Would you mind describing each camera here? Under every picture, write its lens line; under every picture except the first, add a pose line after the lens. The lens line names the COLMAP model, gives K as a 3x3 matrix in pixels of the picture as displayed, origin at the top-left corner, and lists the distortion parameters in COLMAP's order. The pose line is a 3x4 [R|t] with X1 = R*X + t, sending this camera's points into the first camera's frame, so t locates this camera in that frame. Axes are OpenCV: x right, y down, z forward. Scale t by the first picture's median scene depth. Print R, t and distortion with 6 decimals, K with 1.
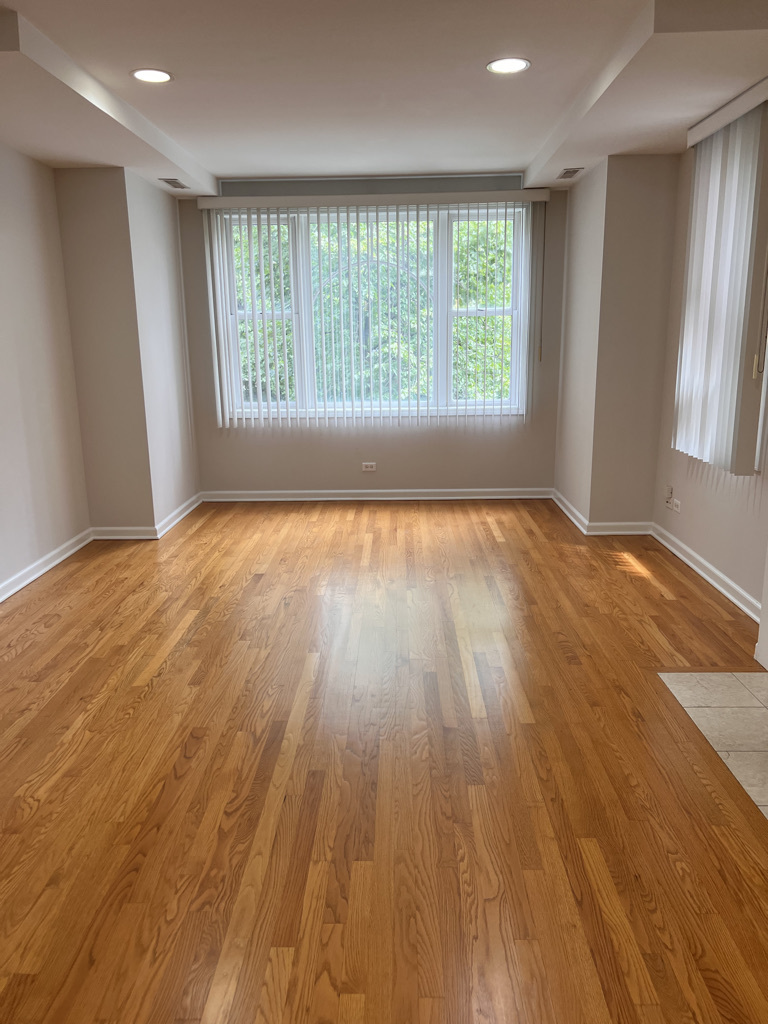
lens RADIAL K [[762.8, 0, 386.6], [0, 762.8, 509.7], [0, 0, 1]] dist [0.079343, -0.115109]
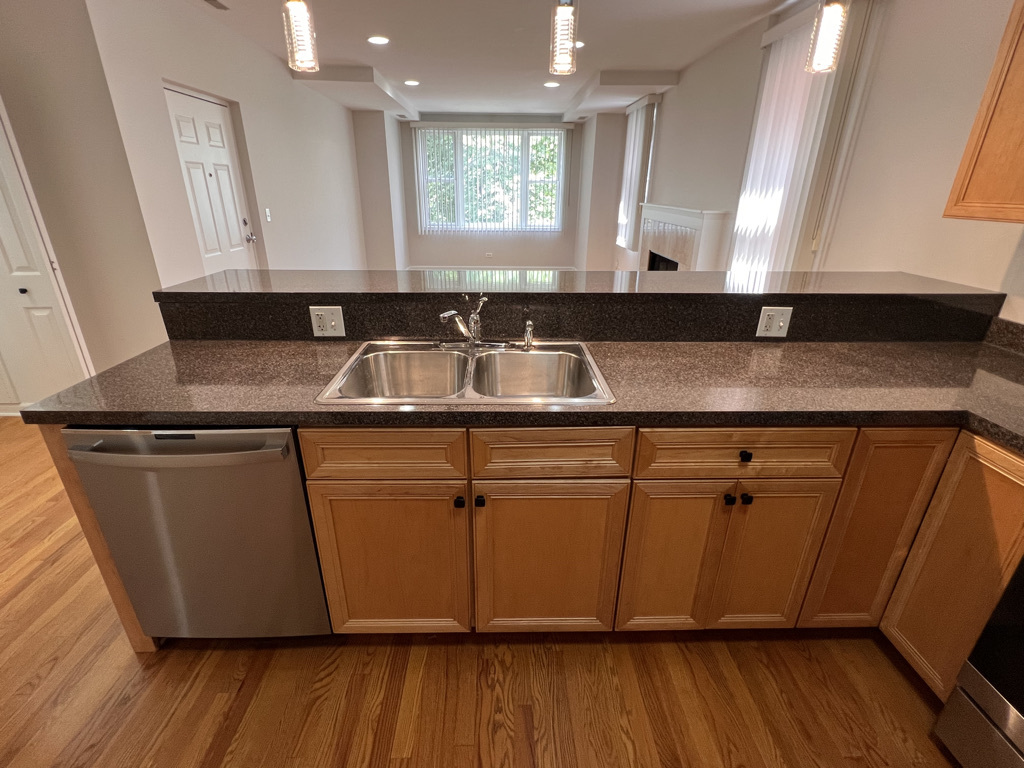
lens RADIAL K [[479.5, 0, 509.3], [0, 479.5, 385.3], [0, 0, 1]] dist [-0.004875, 0.000678]
pose [[0.998776, 0.005397, 0.049172, -0.046639], [-0.013453, 0.986199, 0.165015, 0.124751], [-0.047602, -0.165474, 0.985065, -0.595628]]
